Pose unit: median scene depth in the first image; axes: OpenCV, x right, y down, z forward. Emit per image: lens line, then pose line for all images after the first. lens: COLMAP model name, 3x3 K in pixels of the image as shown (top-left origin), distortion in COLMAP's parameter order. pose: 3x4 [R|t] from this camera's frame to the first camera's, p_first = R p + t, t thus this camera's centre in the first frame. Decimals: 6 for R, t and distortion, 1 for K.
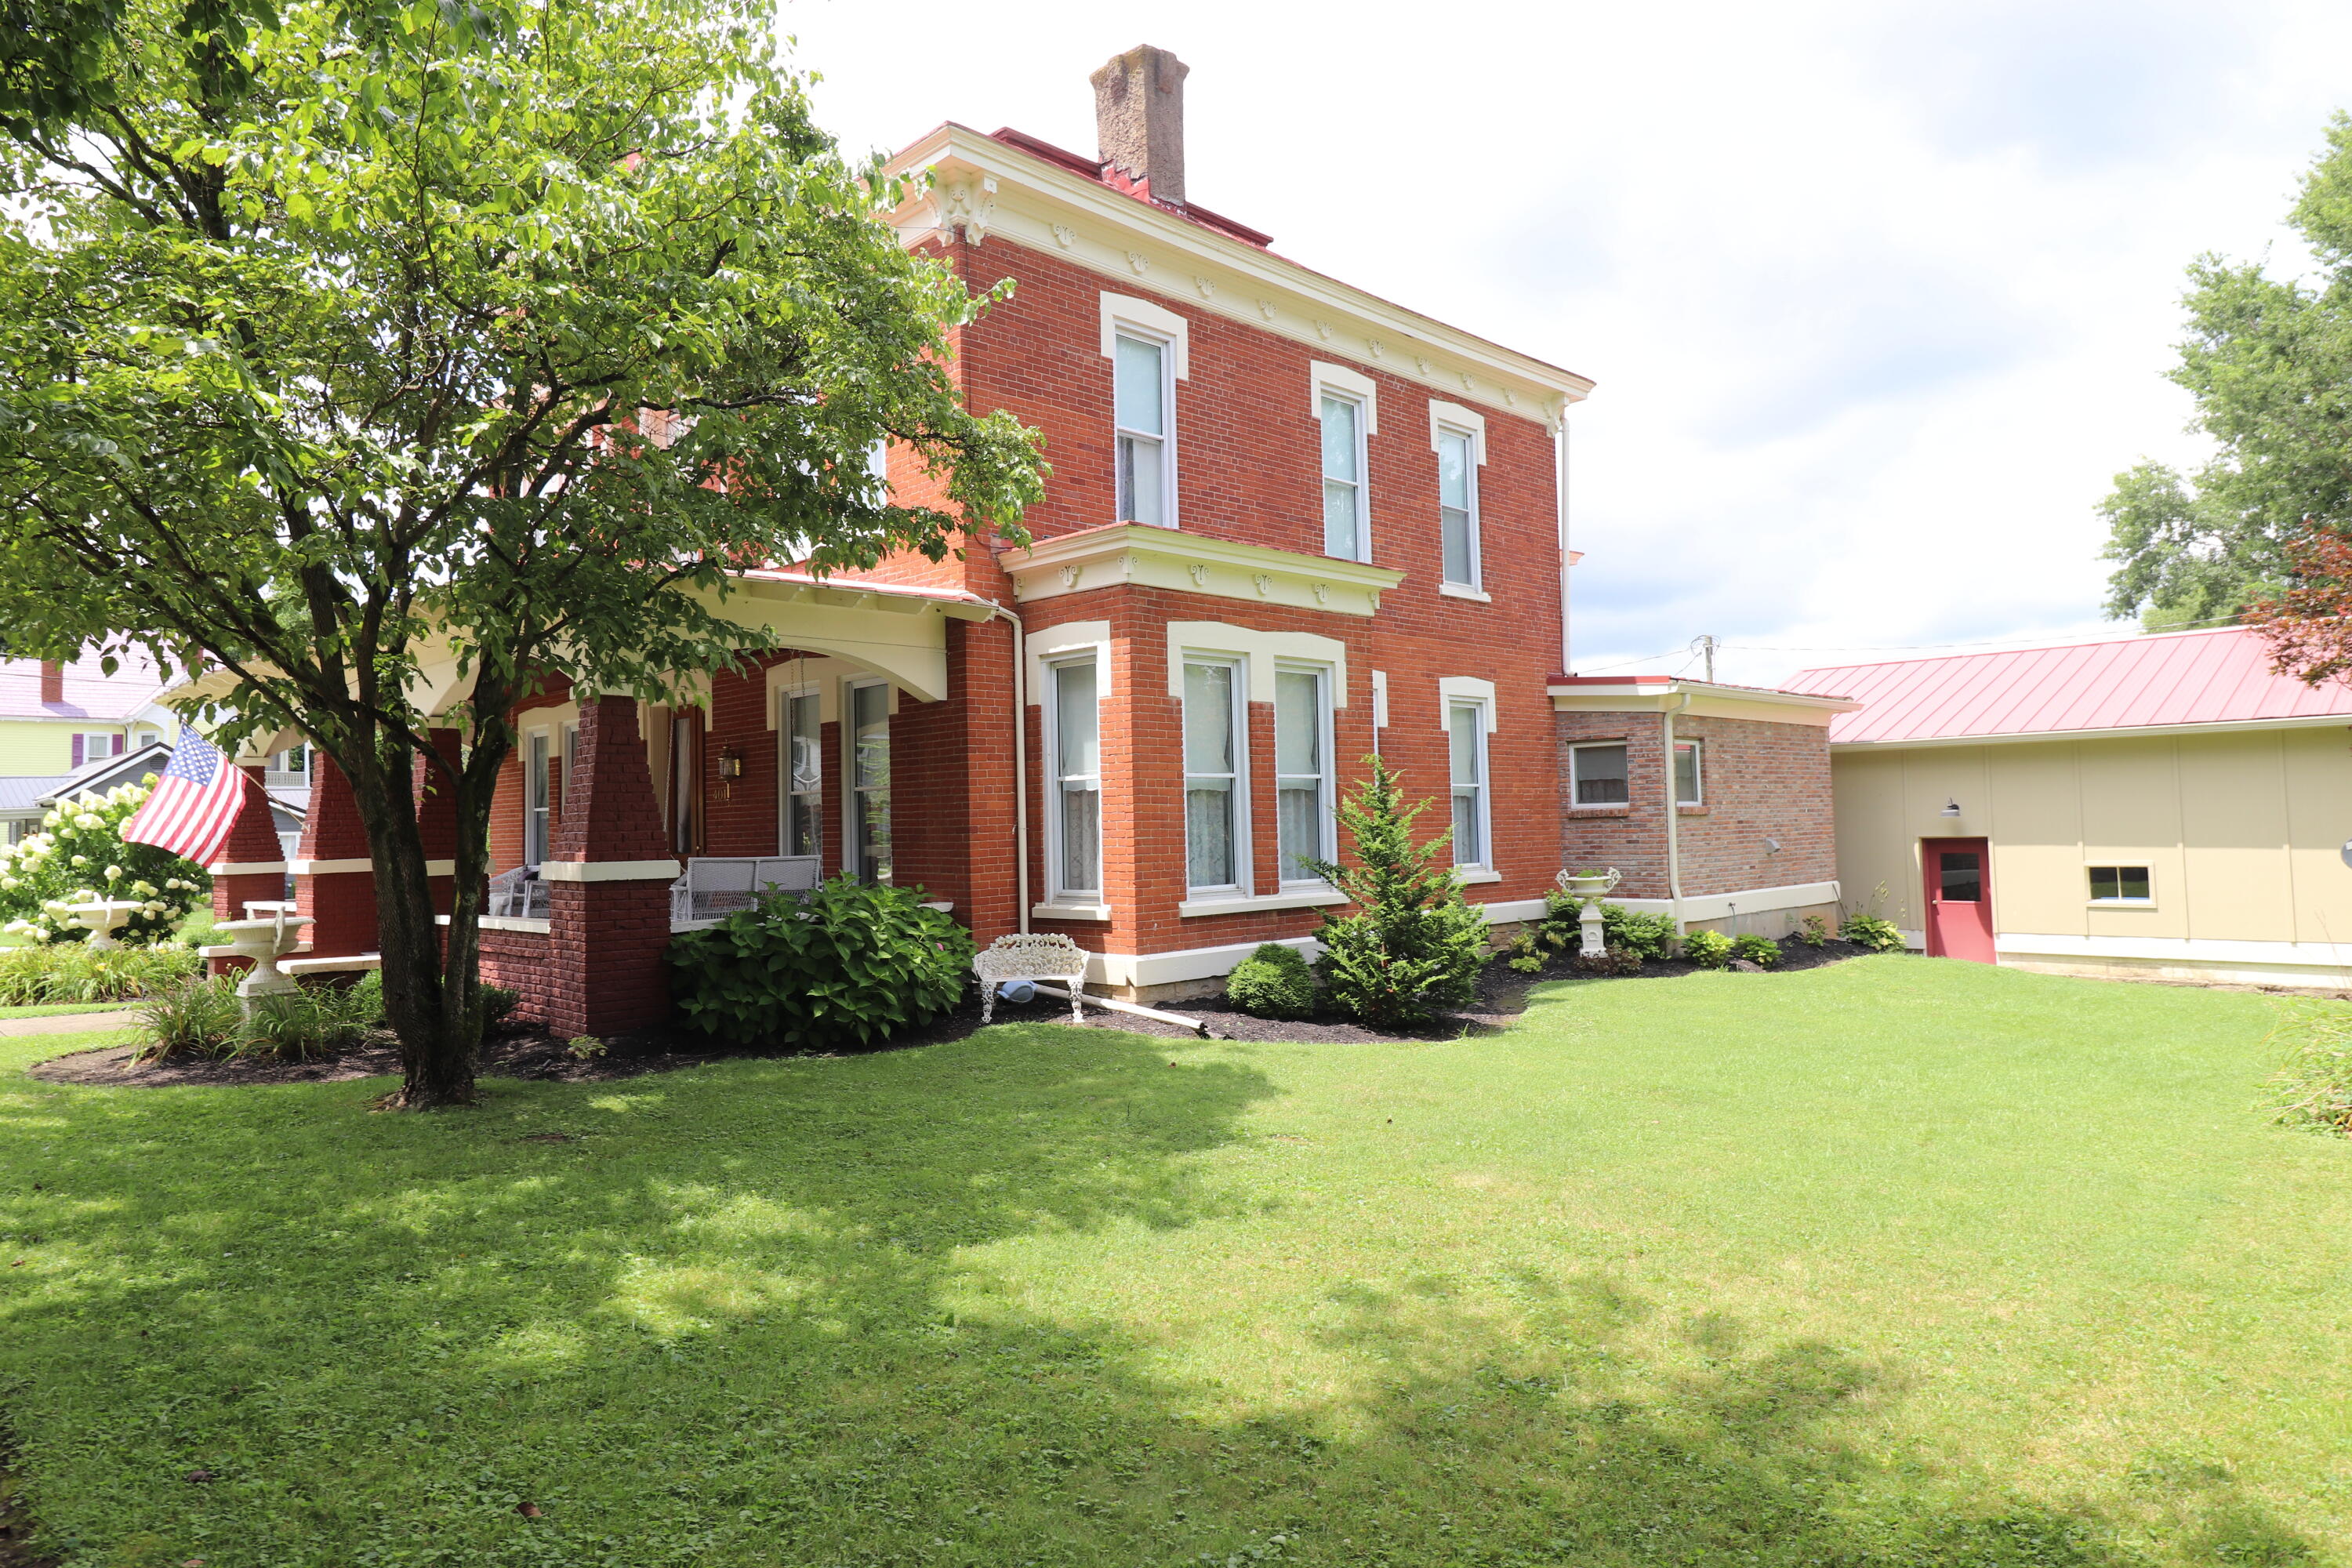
lens RADIAL K [[1495.2, 0, 1174.7], [0, 1495.2, 779.7], [0, 0, 1]] dist [-0.000221, 0.000028]
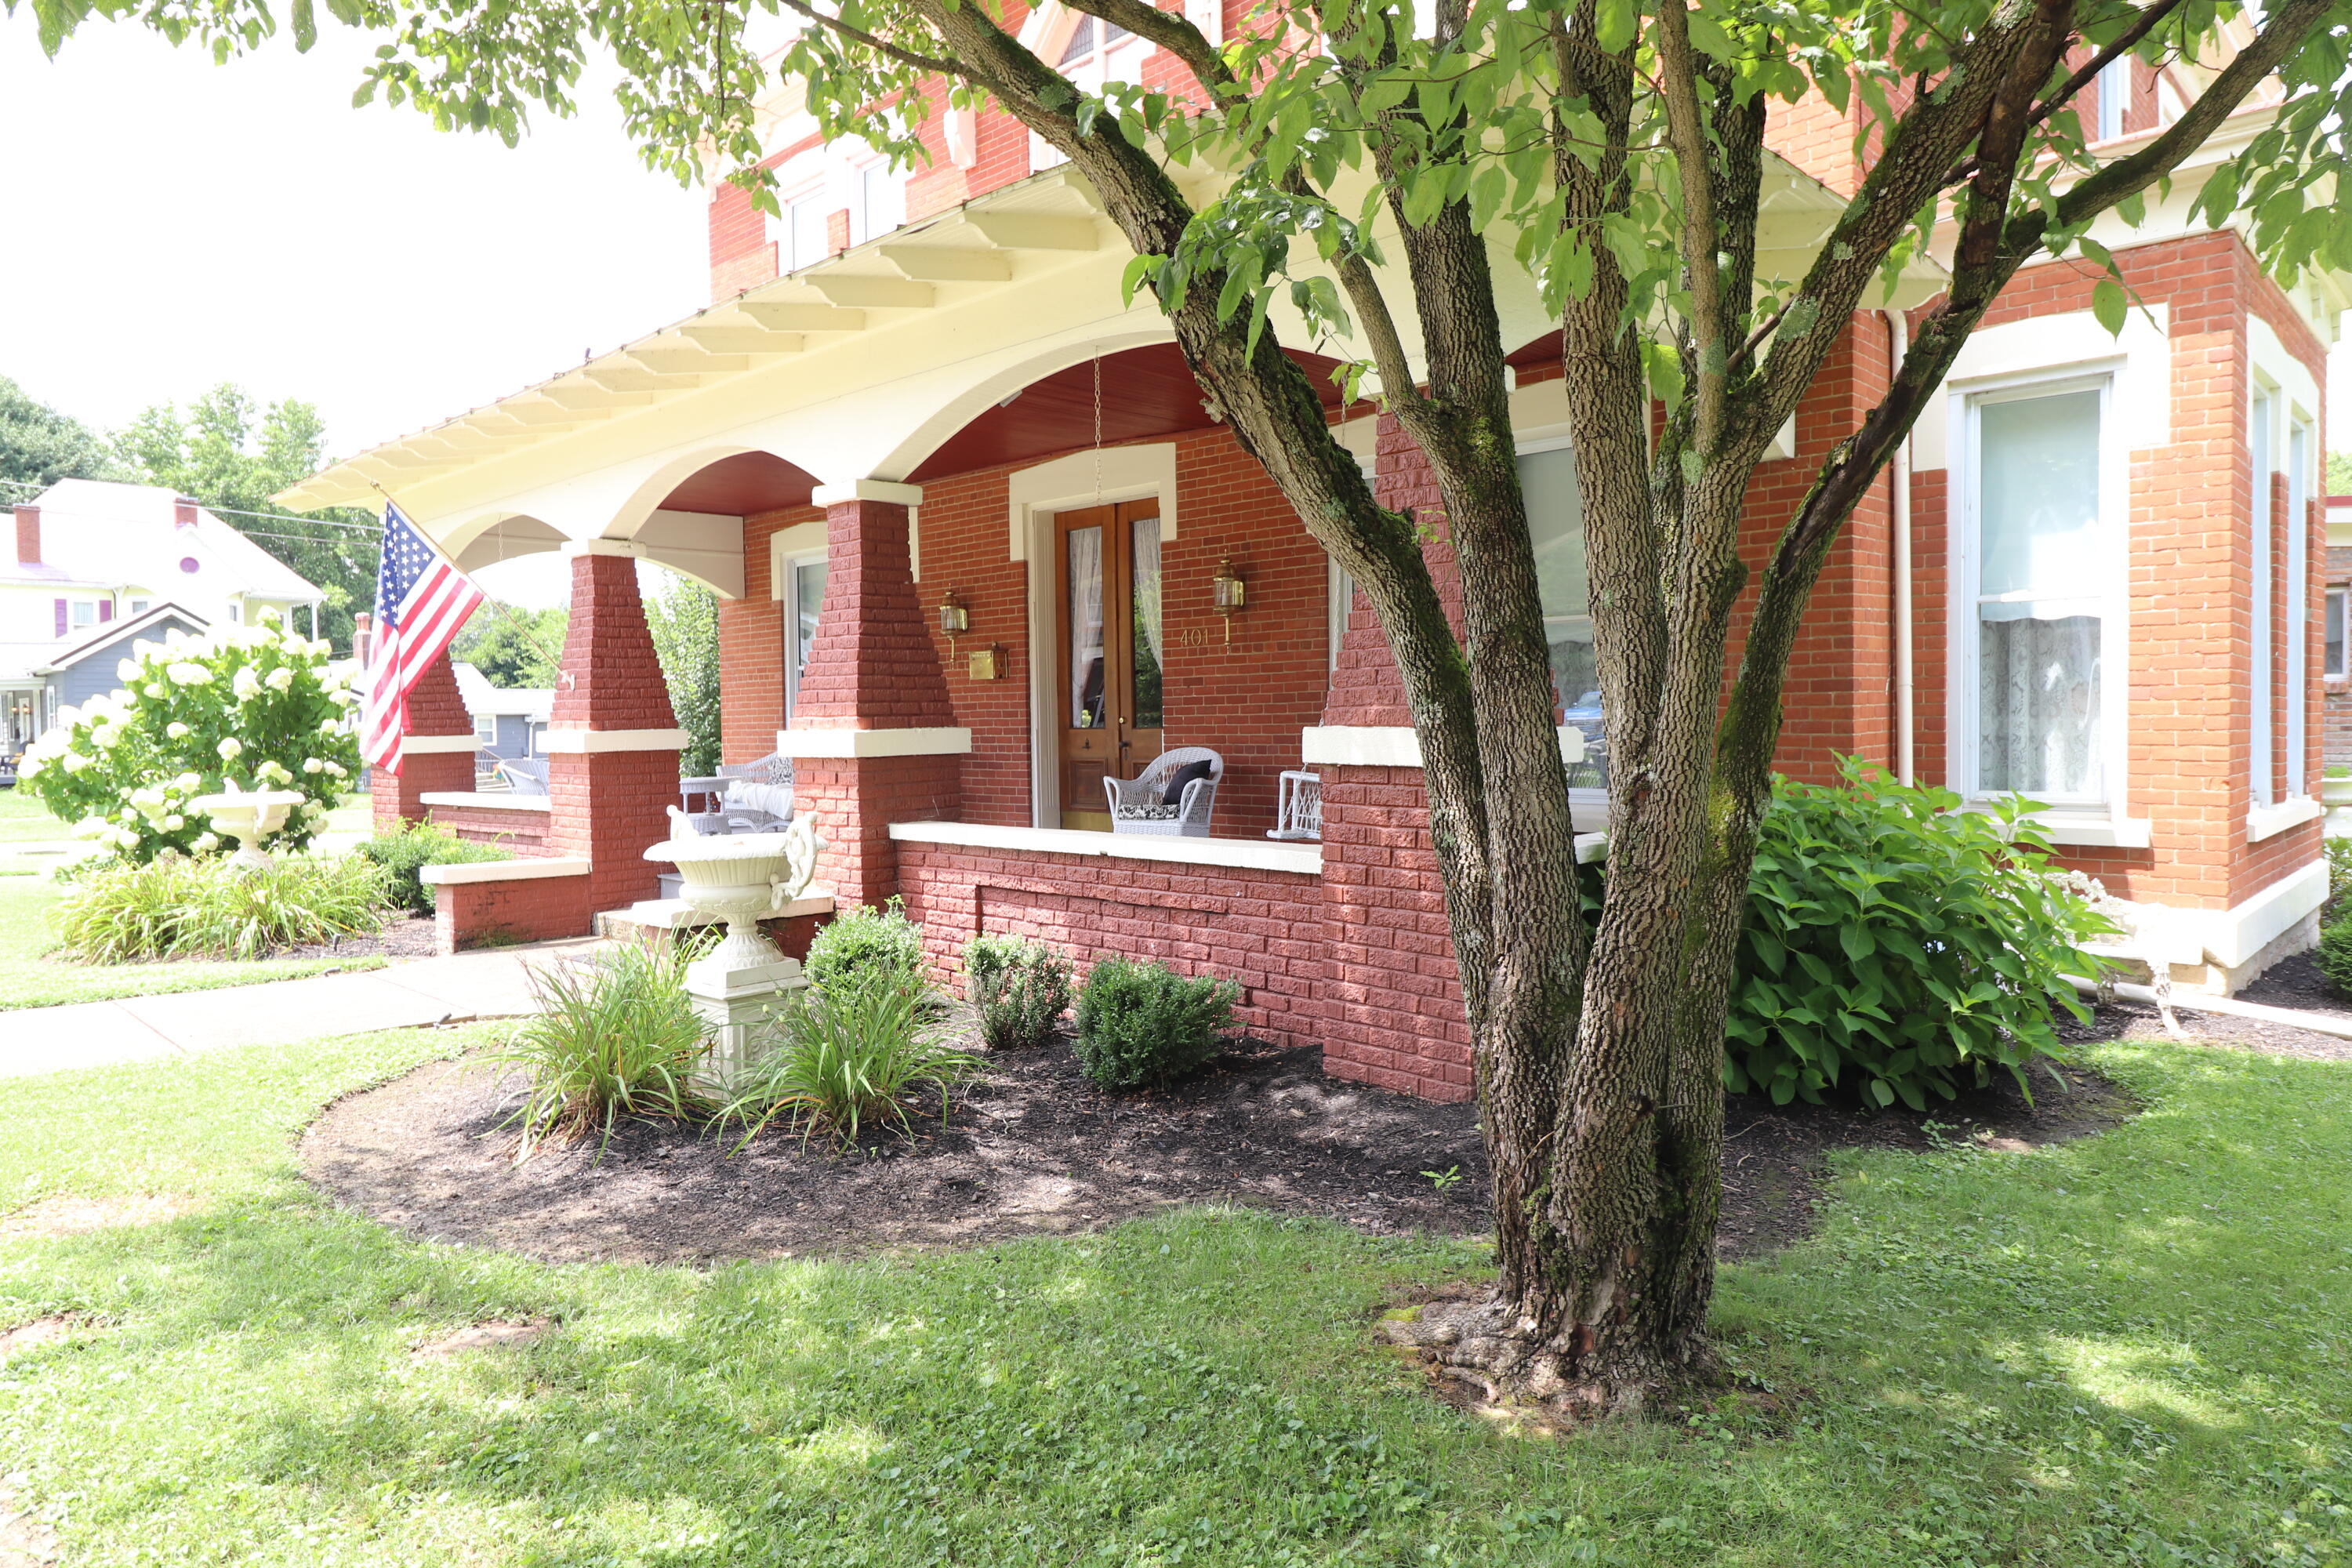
lens RADIAL K [[1495.2, 0, 1178.4], [0, 1495.2, 781.6], [0, 0, 1]] dist [-0.000221, 0.000028]
pose [[0.999770, 0.008975, 0.019482, -0.289276], [-0.010376, 0.997274, 0.073051, 0.022538], [-0.018774, -0.073237, 0.997138, 0.309999]]
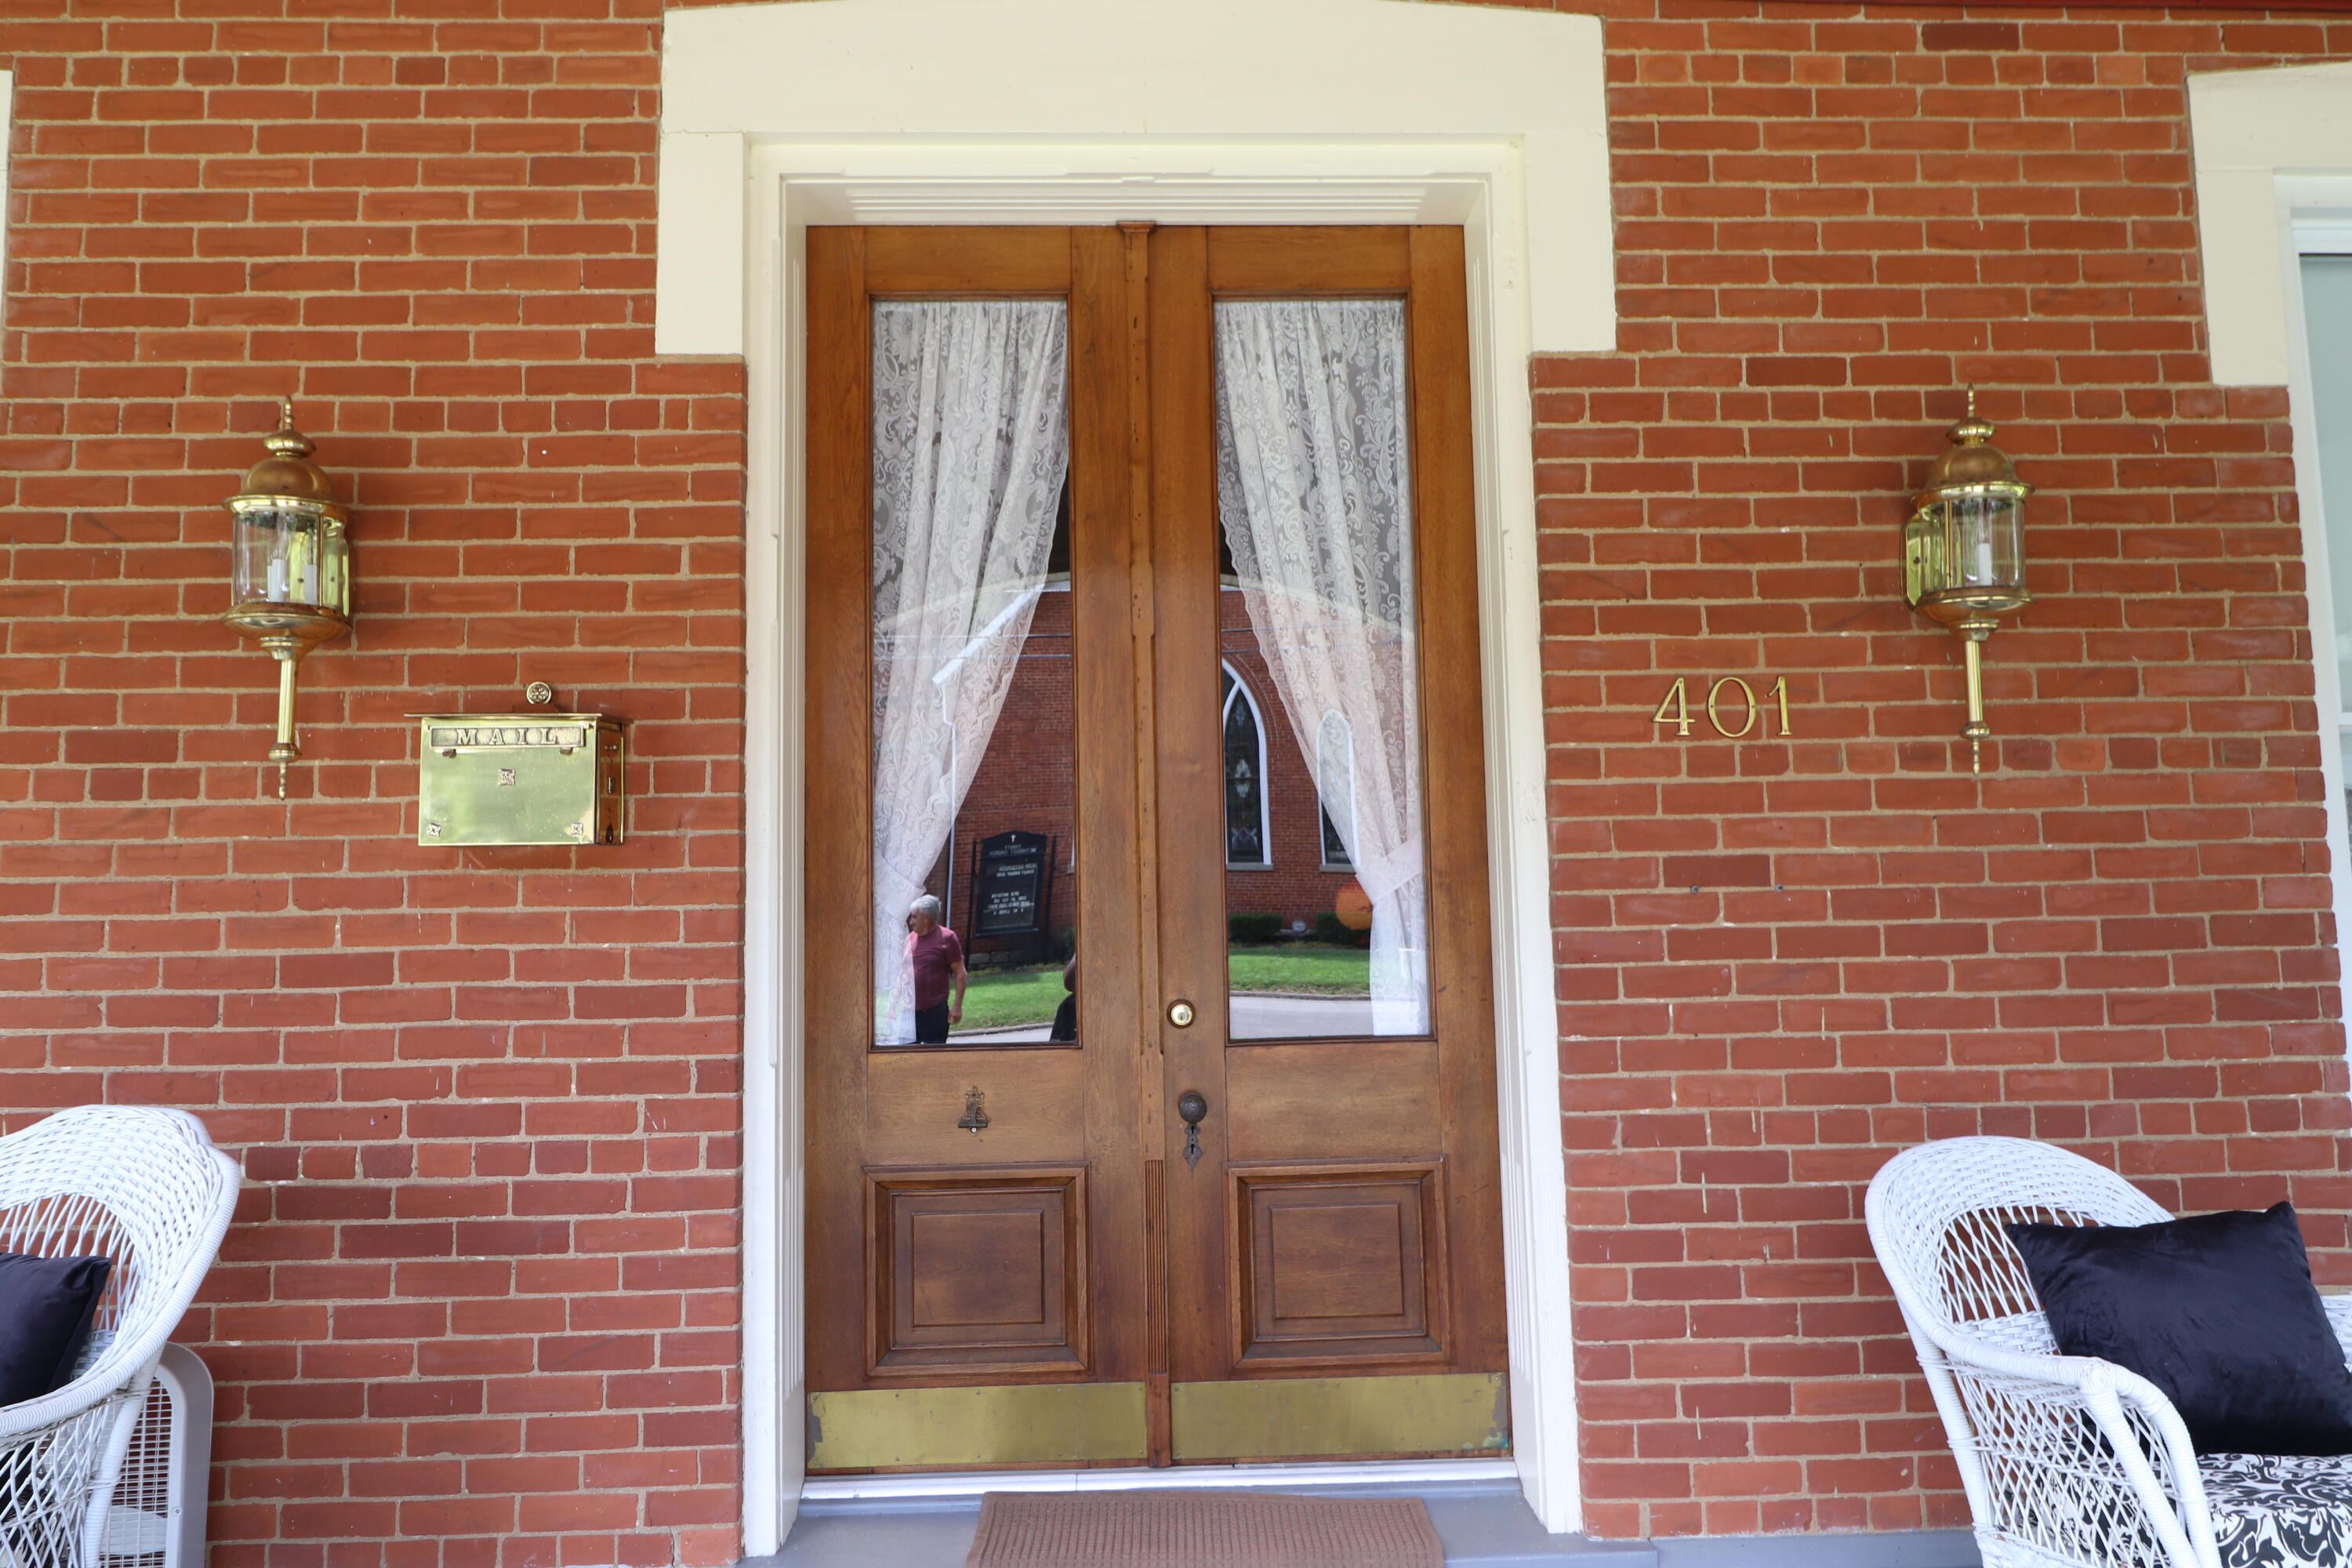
lens RADIAL K [[1634.3, 0, 1175.8], [0, 1634.3, 784.0], [0, 0, 1]] dist [-0.003499, -0.000435]
pose [[0.686419, 0.090791, 0.721517, -0.396365], [-0.025872, 0.994597, -0.100540, 0.031869], [-0.726746, 0.050345, 0.685059, 0.690220]]
